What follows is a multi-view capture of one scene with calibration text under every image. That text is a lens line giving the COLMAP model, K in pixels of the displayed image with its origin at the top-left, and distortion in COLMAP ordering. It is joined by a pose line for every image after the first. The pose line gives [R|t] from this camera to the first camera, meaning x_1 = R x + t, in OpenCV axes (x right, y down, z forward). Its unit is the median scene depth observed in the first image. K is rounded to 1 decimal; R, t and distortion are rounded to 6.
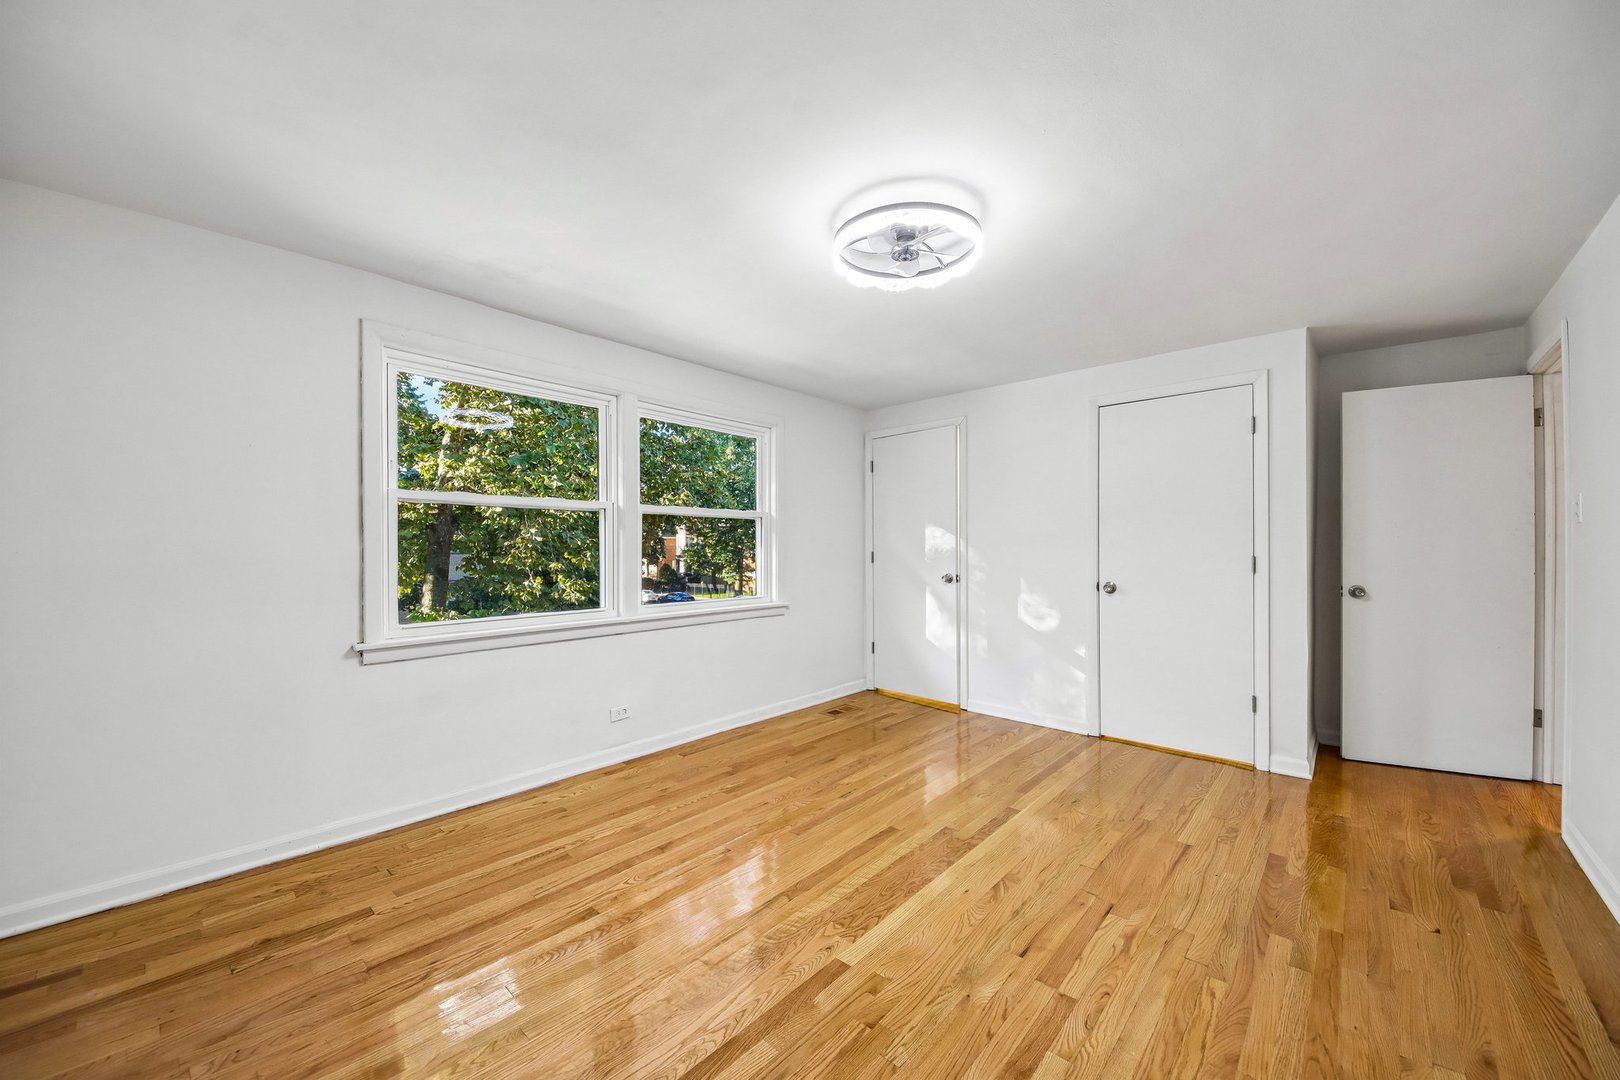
lens RADIAL K [[611.1, 0, 801.6], [0, 611.1, 550.2], [0, 0, 1]] dist [0.049987, -0.029622]
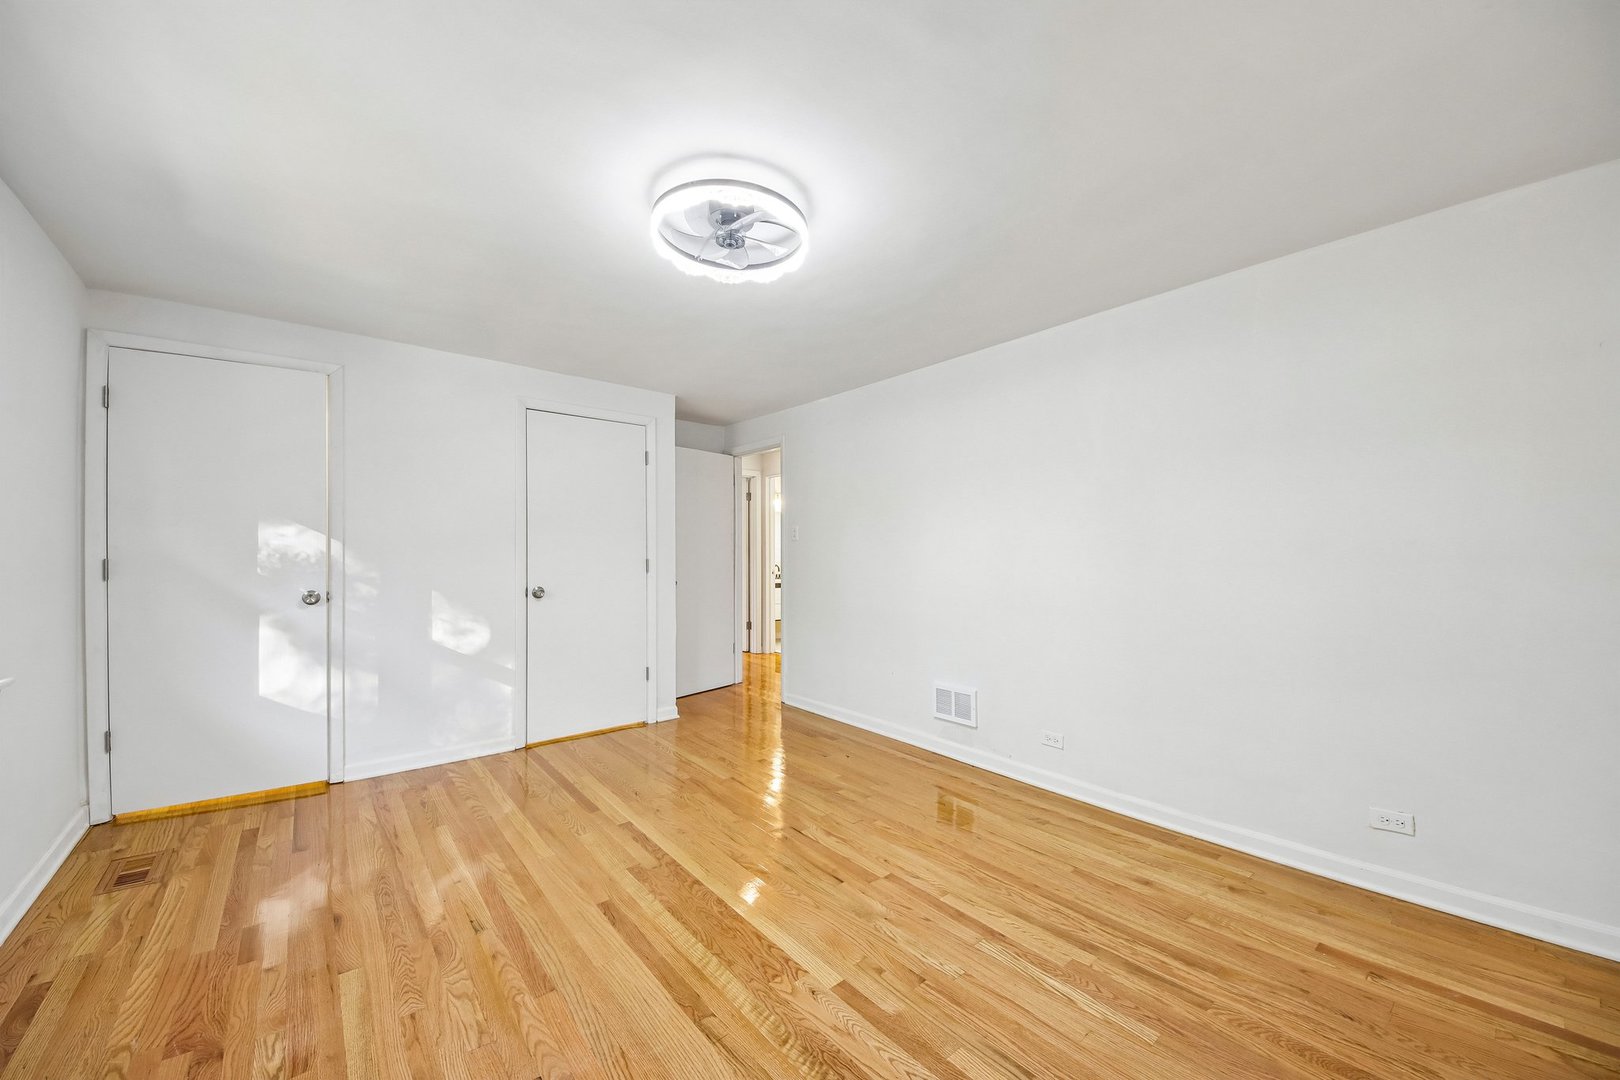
lens RADIAL K [[611.1, 0, 801.6], [0, 611.1, 550.2], [0, 0, 1]] dist [0.049987, -0.029622]
pose [[0.137381, 0.004226, 0.990509, -0.462142], [0.000304, 0.999991, -0.004309, -0.004090], [-0.990518, 0.000894, 0.137378, 0.472261]]
